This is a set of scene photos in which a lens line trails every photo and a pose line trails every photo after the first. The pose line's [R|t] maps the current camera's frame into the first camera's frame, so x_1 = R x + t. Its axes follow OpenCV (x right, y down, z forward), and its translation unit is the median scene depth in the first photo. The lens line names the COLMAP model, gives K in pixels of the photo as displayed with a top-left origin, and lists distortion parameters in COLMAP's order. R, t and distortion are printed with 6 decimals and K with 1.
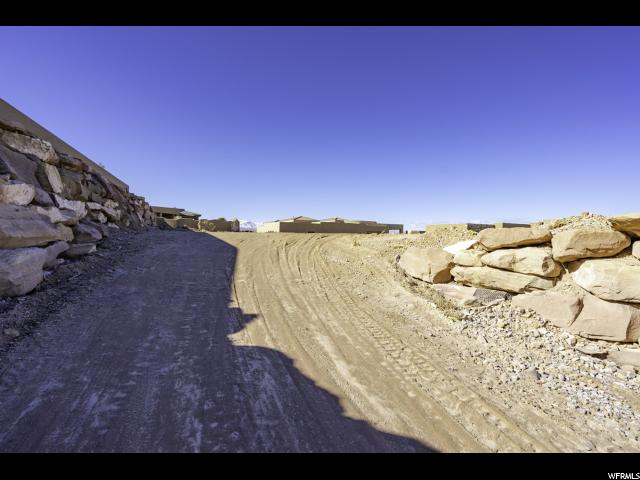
lens RADIAL K [[289.1, 0, 322.0], [0, 289.1, 238.2], [0, 0, 1]] dist [-0.002029, -0.000830]
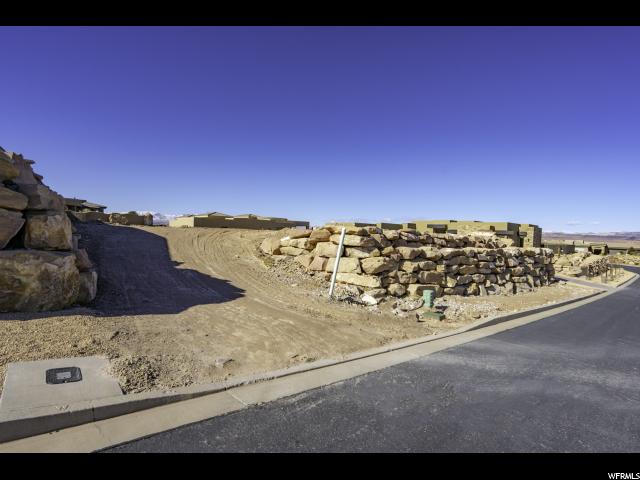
lens RADIAL K [[289.1, 0, 317.2], [0, 289.1, 239.2], [0, 0, 1]] dist [-0.002029, -0.000830]
pose [[0.966813, 0.008017, 0.255358, 0.031941], [-0.013244, 0.999736, 0.018759, -0.000444], [-0.255140, -0.021519, 0.966665, -0.216095]]
